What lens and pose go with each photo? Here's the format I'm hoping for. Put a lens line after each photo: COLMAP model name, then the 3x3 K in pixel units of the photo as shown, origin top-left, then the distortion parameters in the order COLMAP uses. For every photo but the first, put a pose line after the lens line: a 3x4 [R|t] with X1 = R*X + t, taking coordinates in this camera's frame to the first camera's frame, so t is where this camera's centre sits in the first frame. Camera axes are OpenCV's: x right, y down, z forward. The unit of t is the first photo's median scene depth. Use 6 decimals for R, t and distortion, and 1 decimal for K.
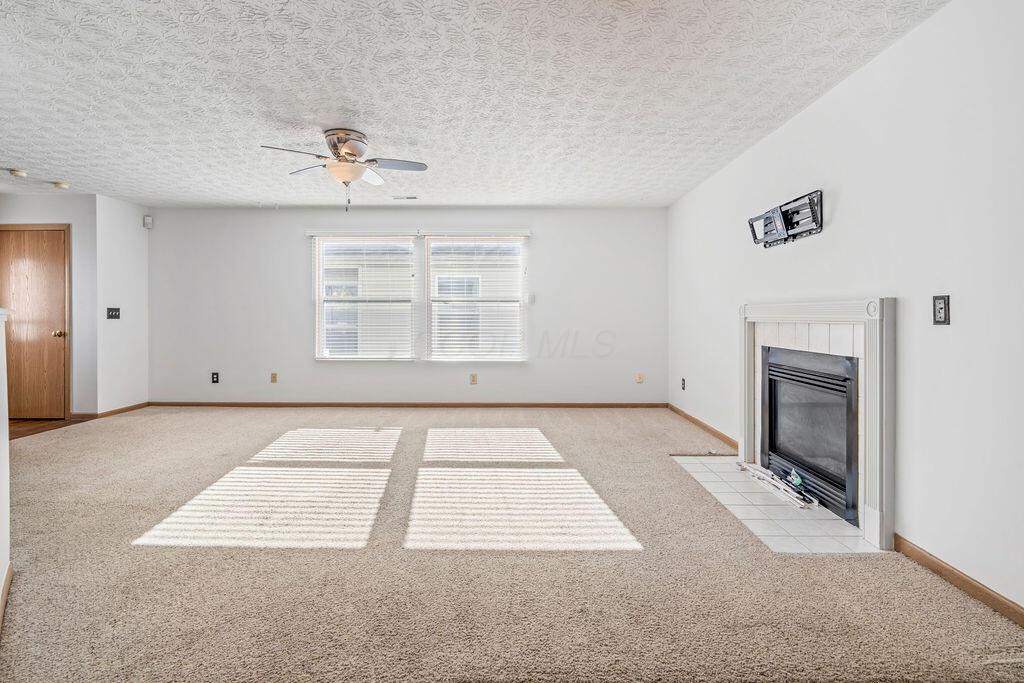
lens RADIAL K [[481.8, 0, 514.8], [0, 481.8, 318.9], [0, 0, 1]] dist [-0.005637, -0.000775]
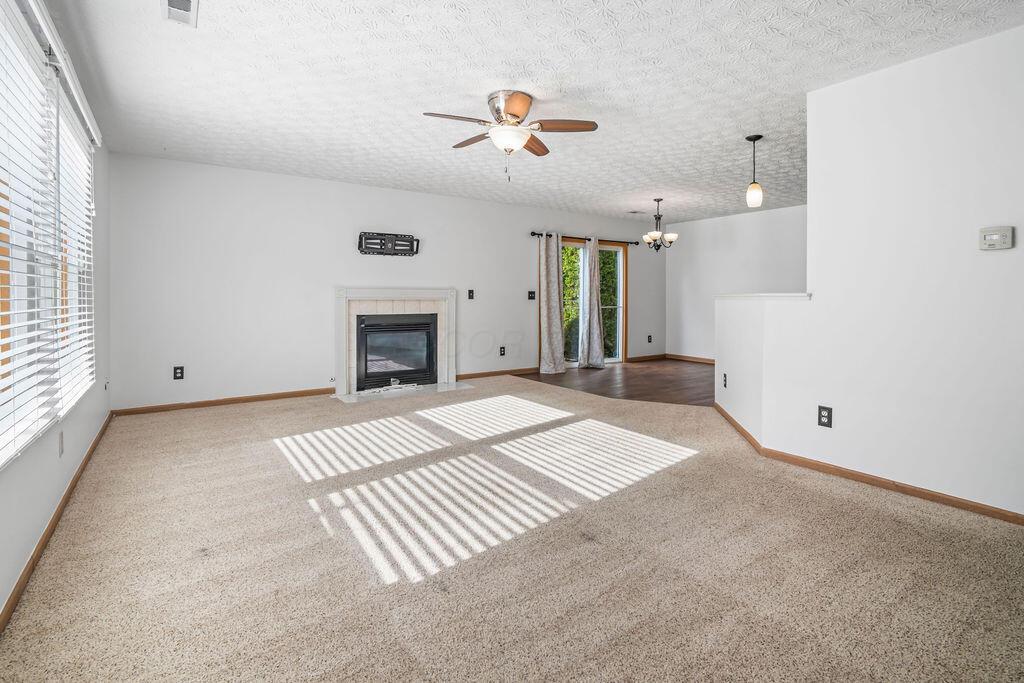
lens RADIAL K [[487.5, 0, 528.7], [0, 487.5, 291.7], [0, 0, 1]] dist [-0.001318, -0.000121]
pose [[-0.597071, 0.004646, 0.802175, -1.113368], [0.001412, 0.999988, -0.004741, -0.011517], [-0.802187, -0.001698, -0.597071, 1.512402]]
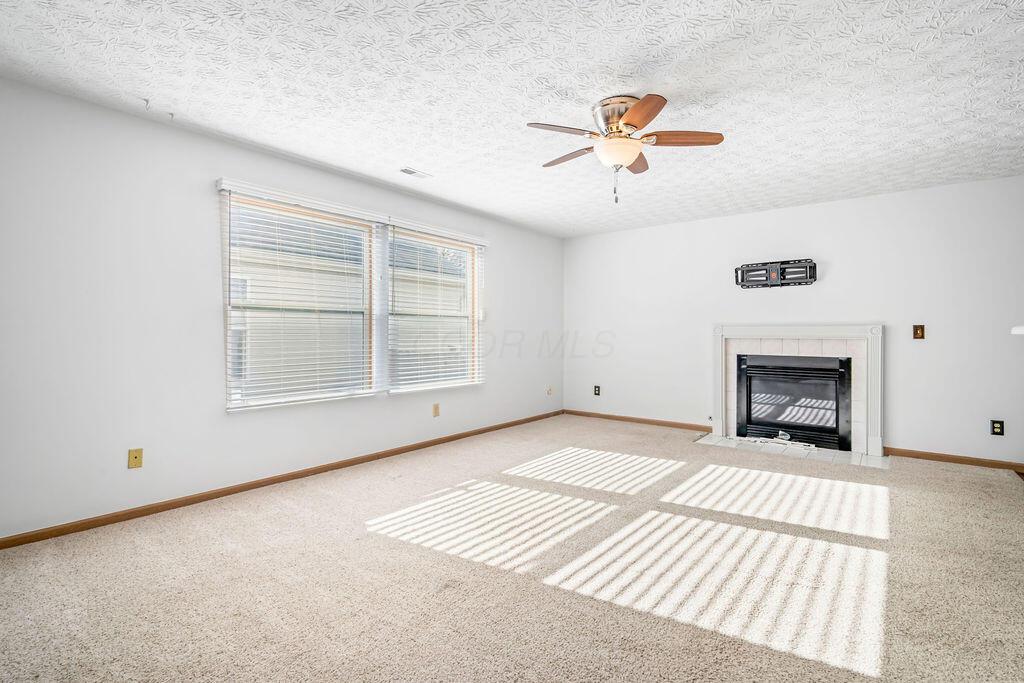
lens RADIAL K [[481.8, 0, 514.8], [0, 481.8, 318.9], [0, 0, 1]] dist [-0.005637, -0.000775]
pose [[0.611511, 0.023997, 0.790872, -1.081331], [0.002370, 0.999480, -0.032160, -0.006186], [-0.791232, 0.021541, 0.611136, 0.642847]]
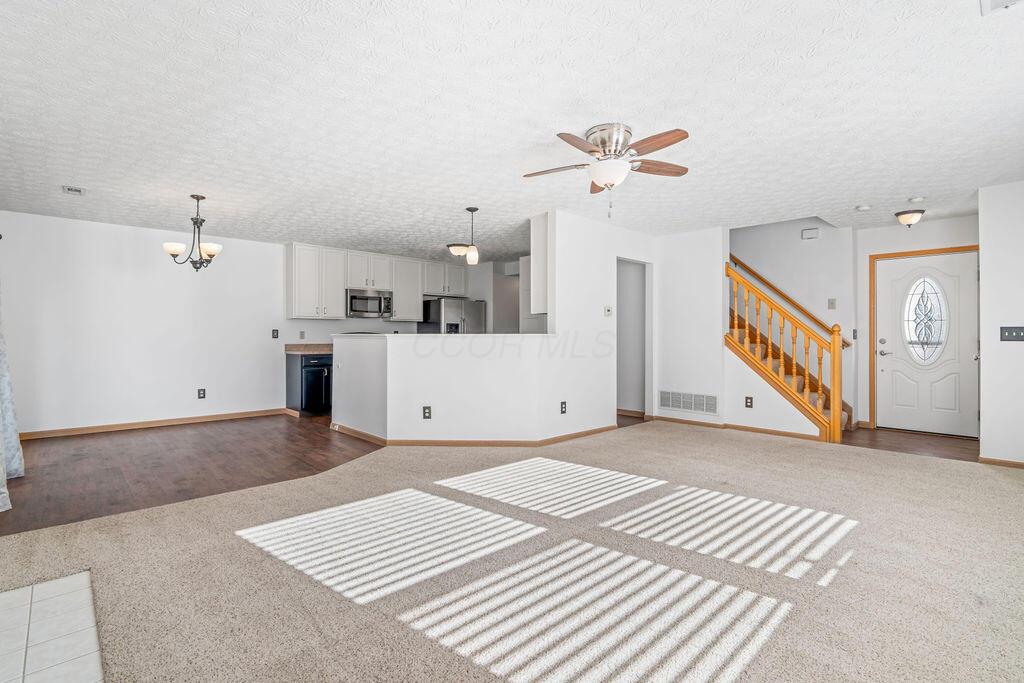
lens RADIAL K [[481.8, 0, 514.8], [0, 481.8, 318.9], [0, 0, 1]] dist [-0.005637, -0.000775]
pose [[-0.721121, -0.025538, -0.692338, 0.373268], [-0.005670, 0.999504, -0.030962, -0.010396], [0.692786, -0.018402, -0.720909, 1.507572]]
